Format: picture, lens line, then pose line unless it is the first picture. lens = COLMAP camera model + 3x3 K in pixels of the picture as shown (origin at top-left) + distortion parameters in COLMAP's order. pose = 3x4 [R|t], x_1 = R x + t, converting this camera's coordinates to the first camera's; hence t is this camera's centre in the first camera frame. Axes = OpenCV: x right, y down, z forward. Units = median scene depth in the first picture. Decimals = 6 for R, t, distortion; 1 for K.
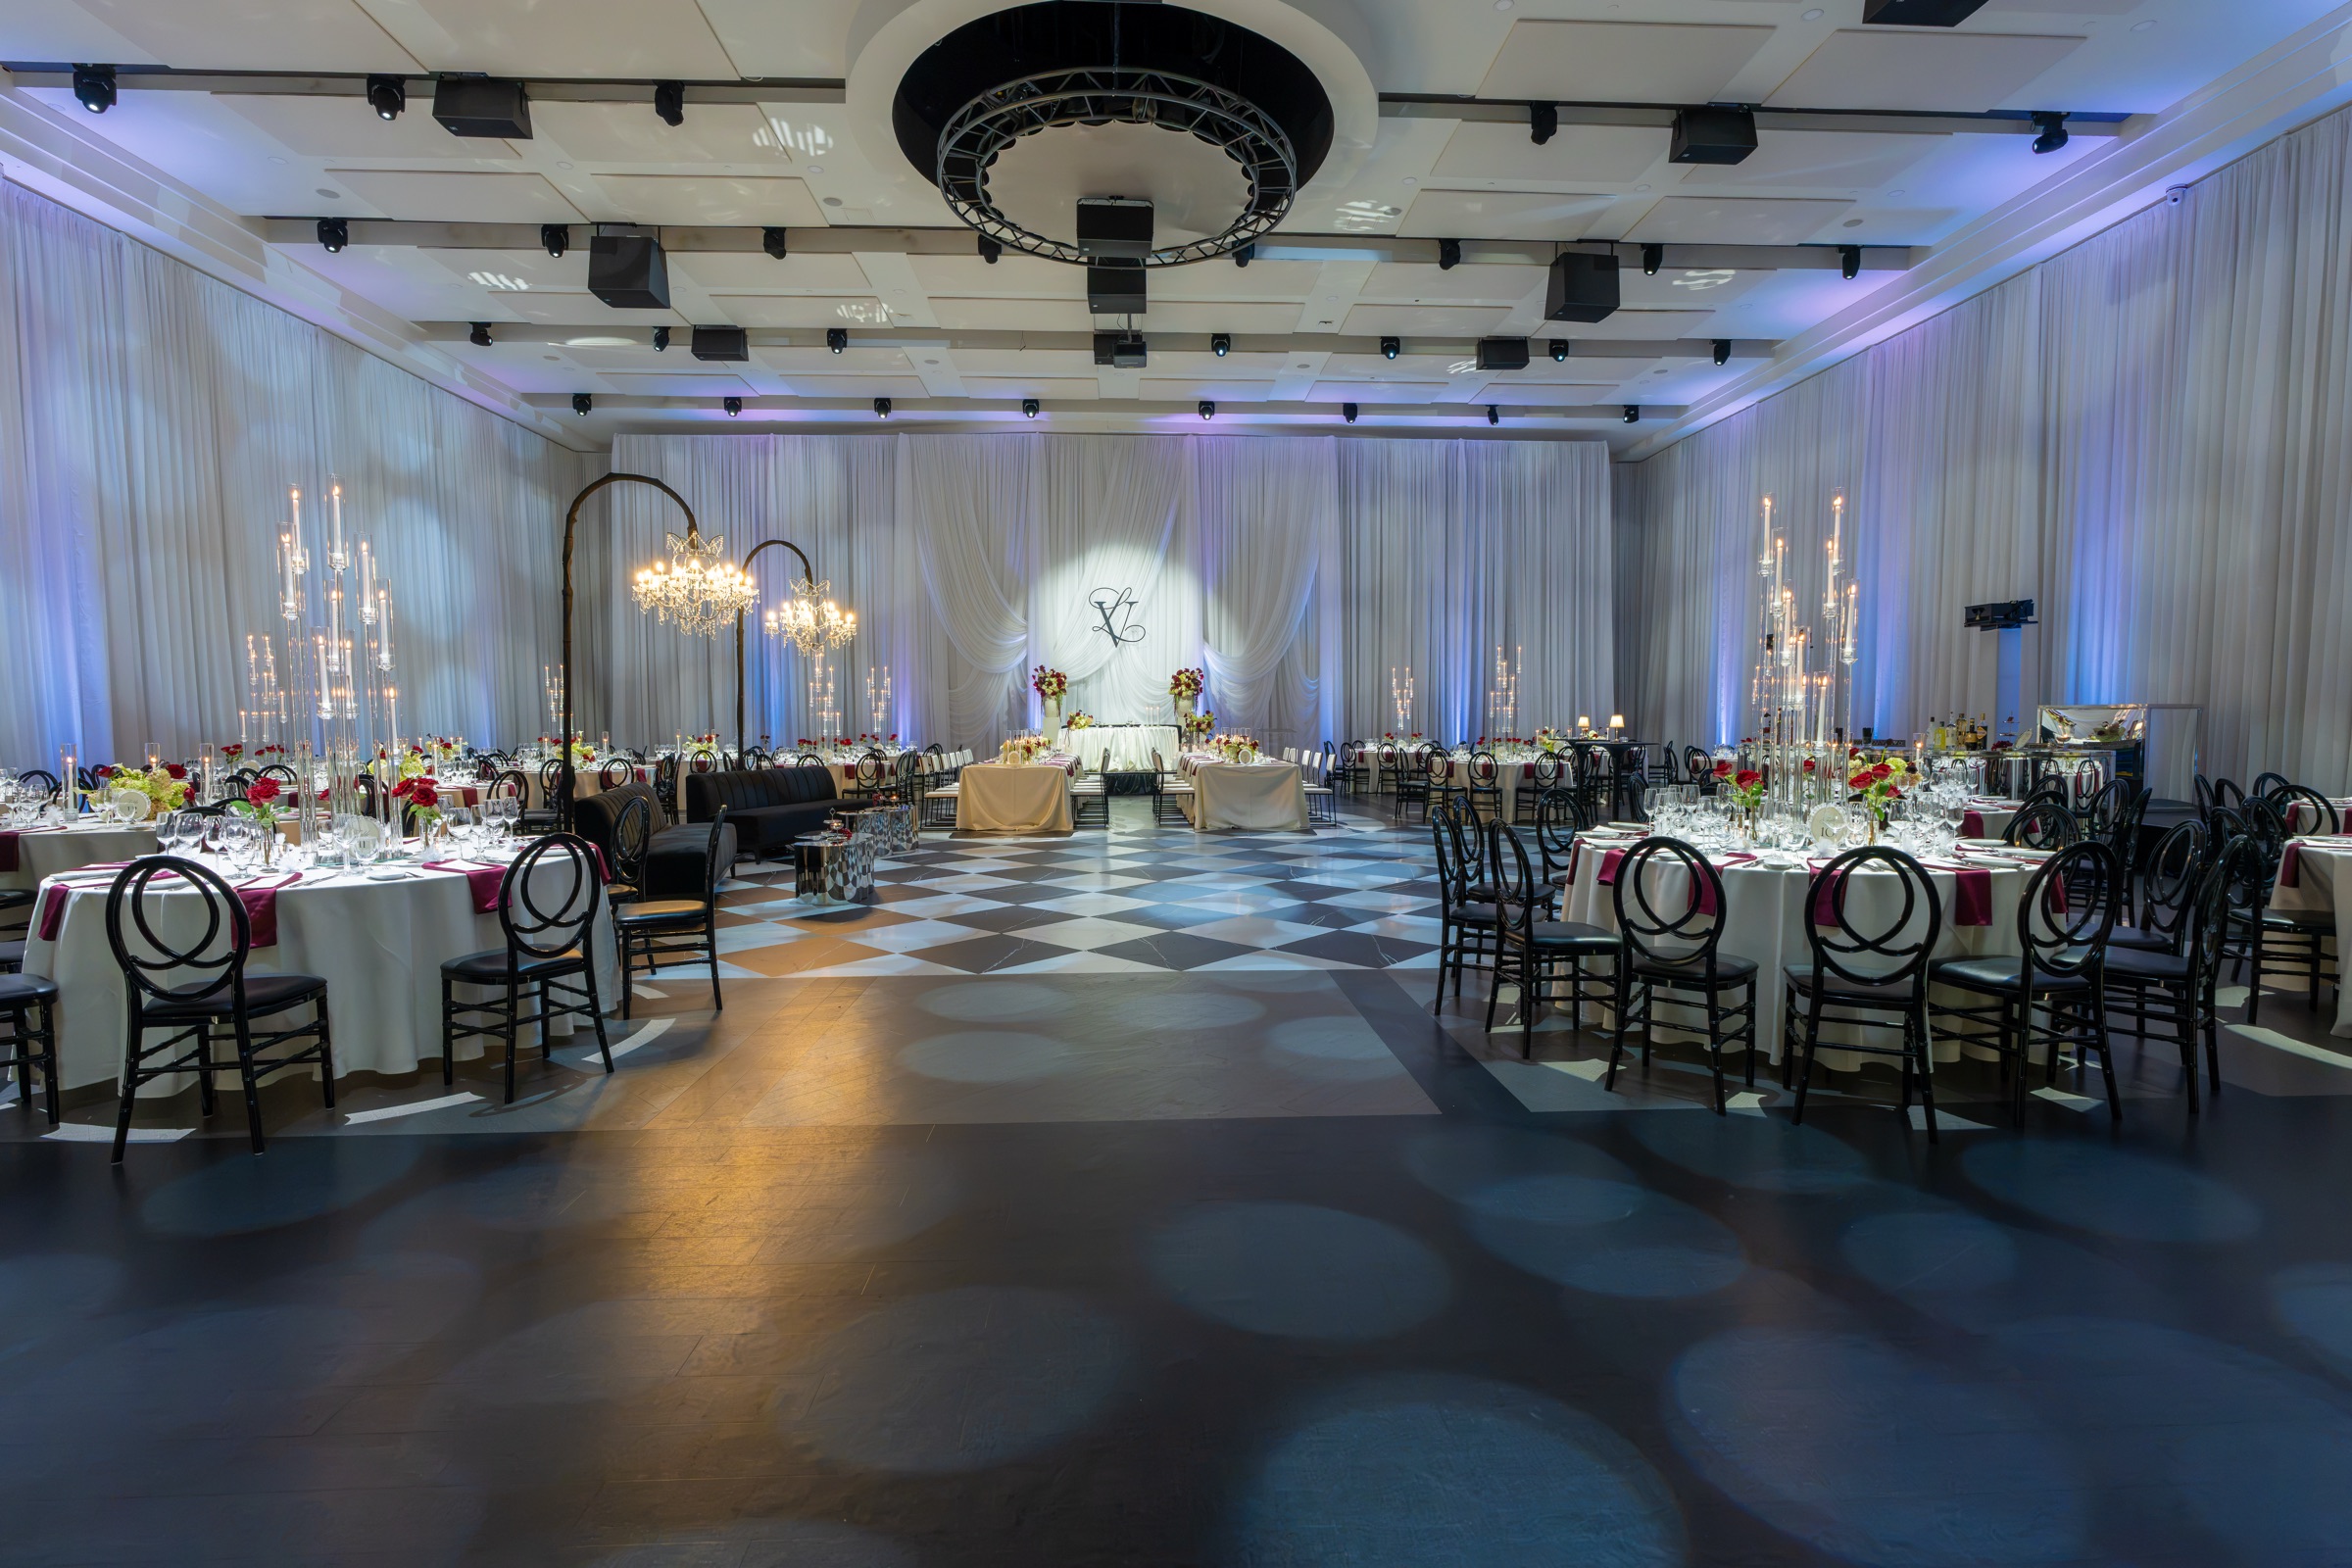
lens RADIAL K [[1121.0, 0, 1176.0], [0, 1121.0, 784.0], [0, 0, 1]] dist [-0.016752, 0.000290]
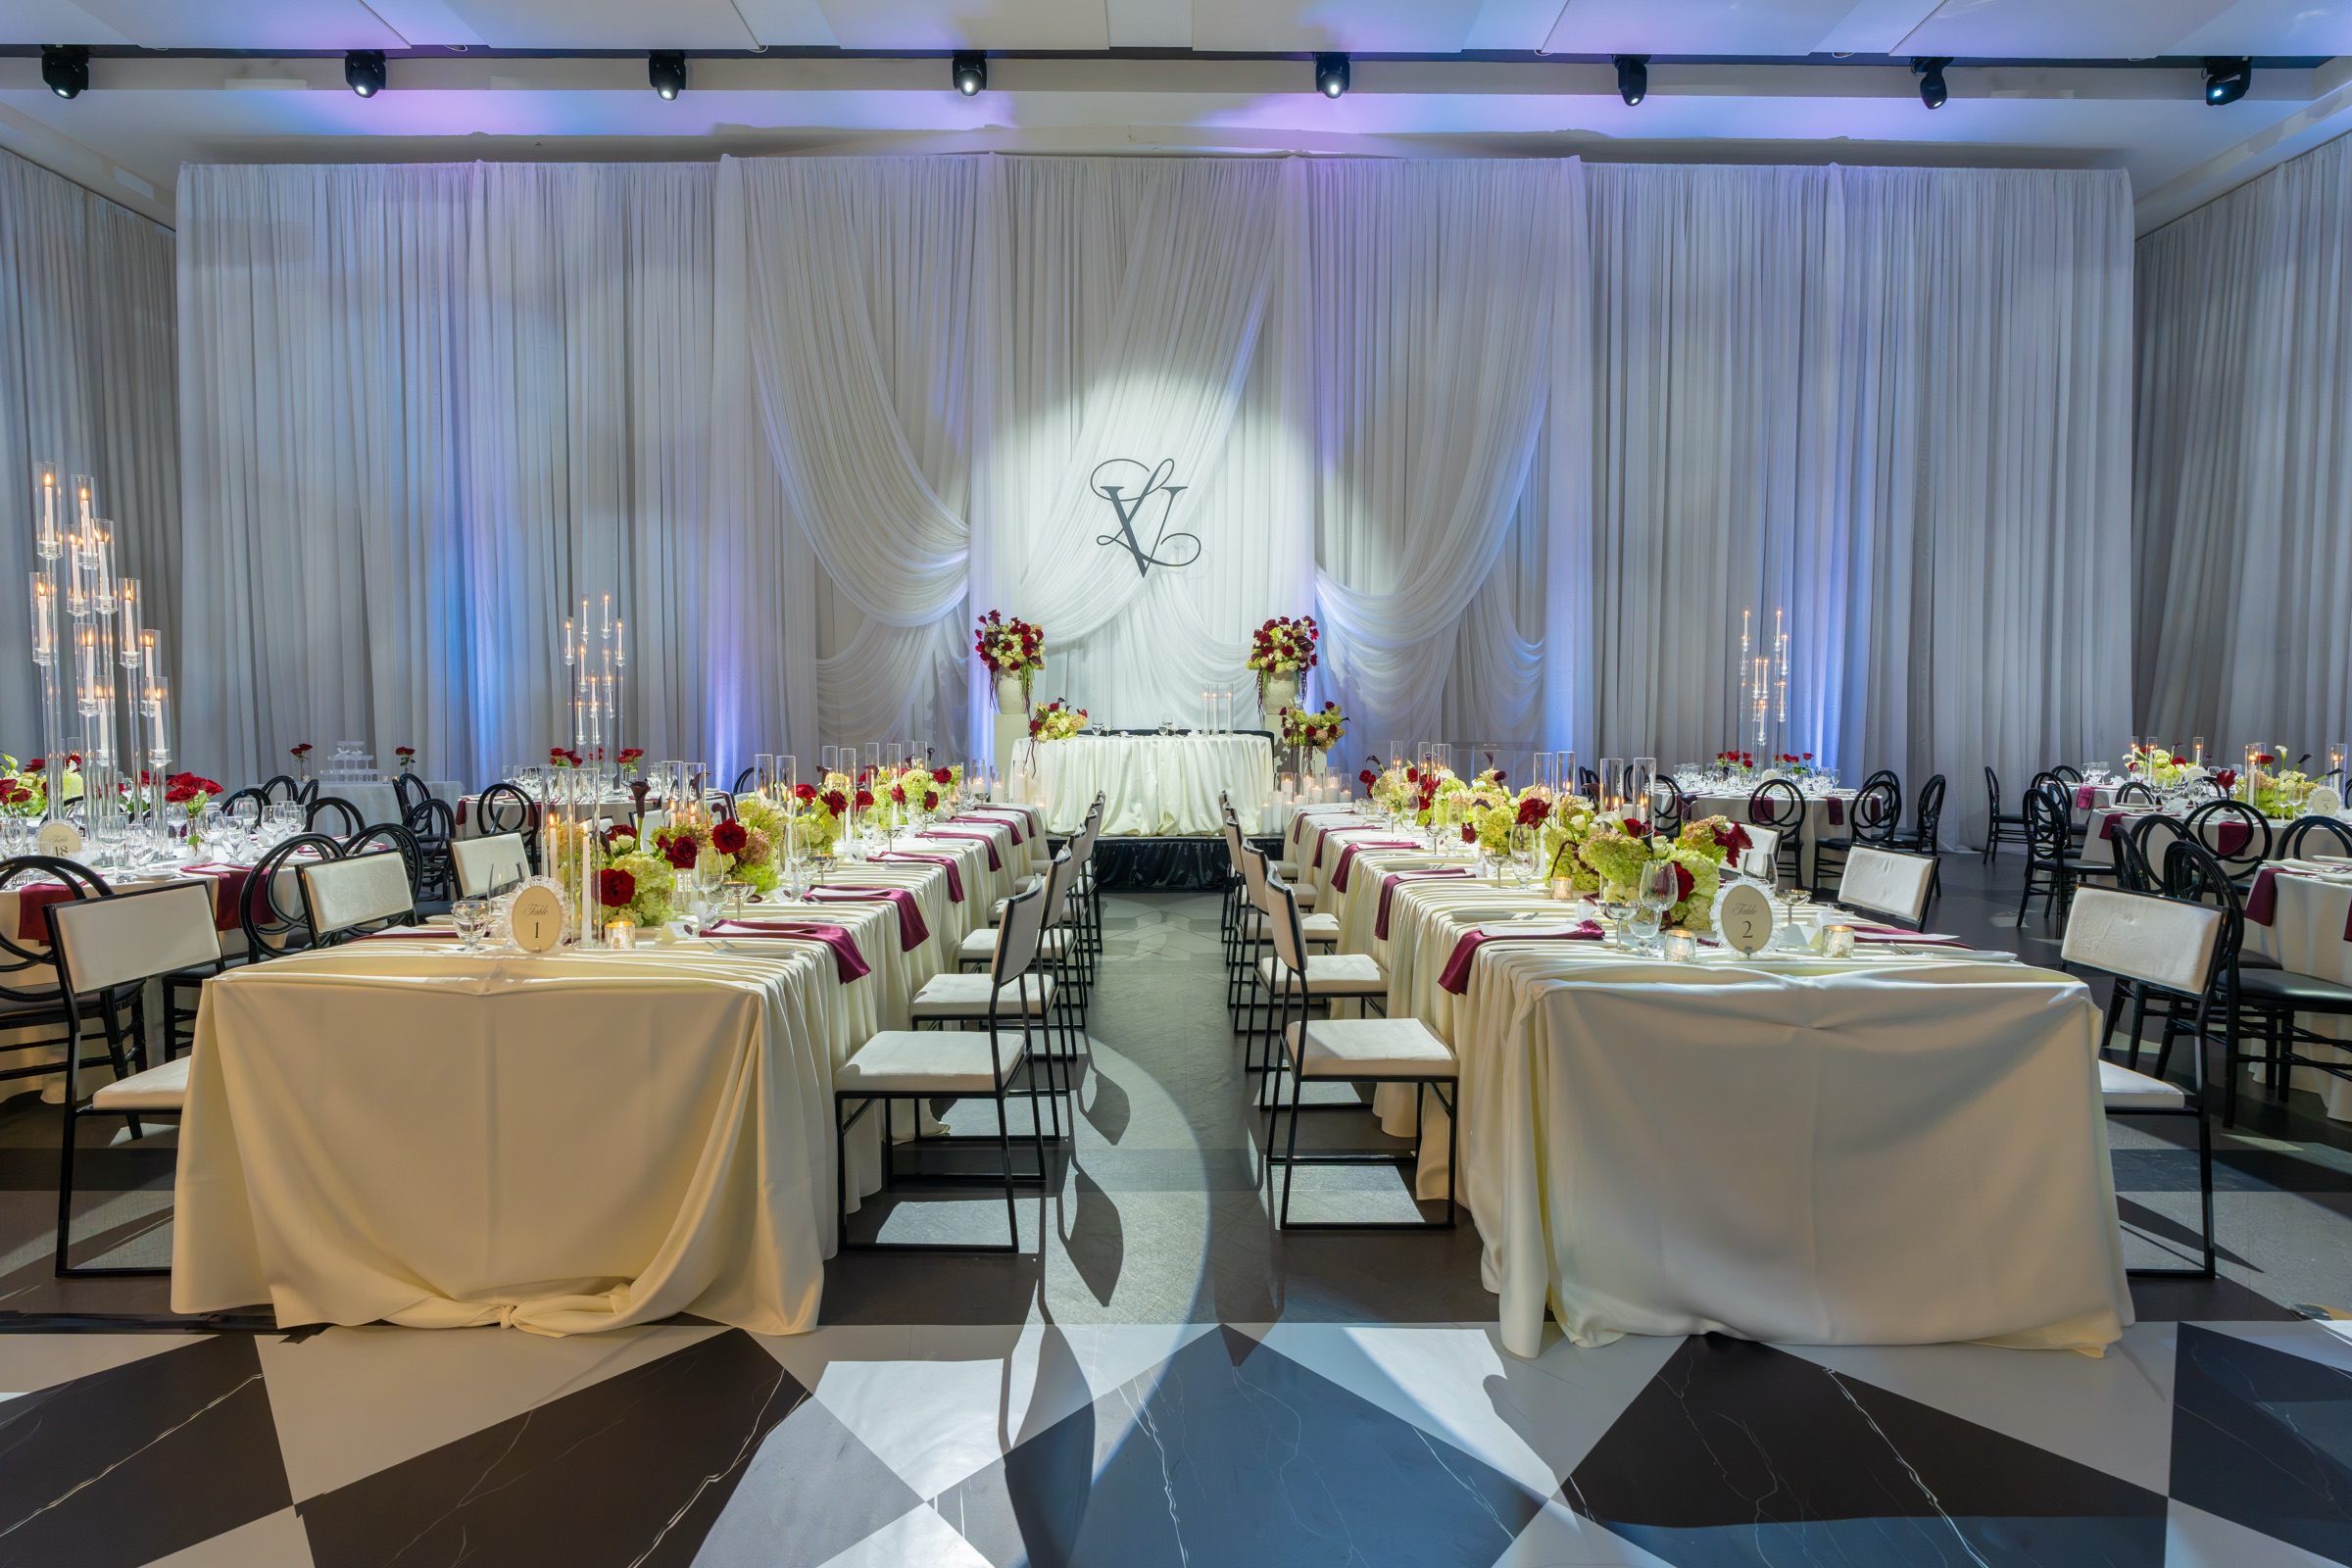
lens RADIAL K [[1121.0, 0, 1176.0], [0, 1121.0, 784.0], [0, 0, 1]] dist [-0.016752, 0.000290]
pose [[0.998978, 0.009063, -0.044283, -0.015525], [-0.009168, 0.999956, -0.002170, -0.027741], [0.044261, 0.002574, 0.999017, 0.501849]]
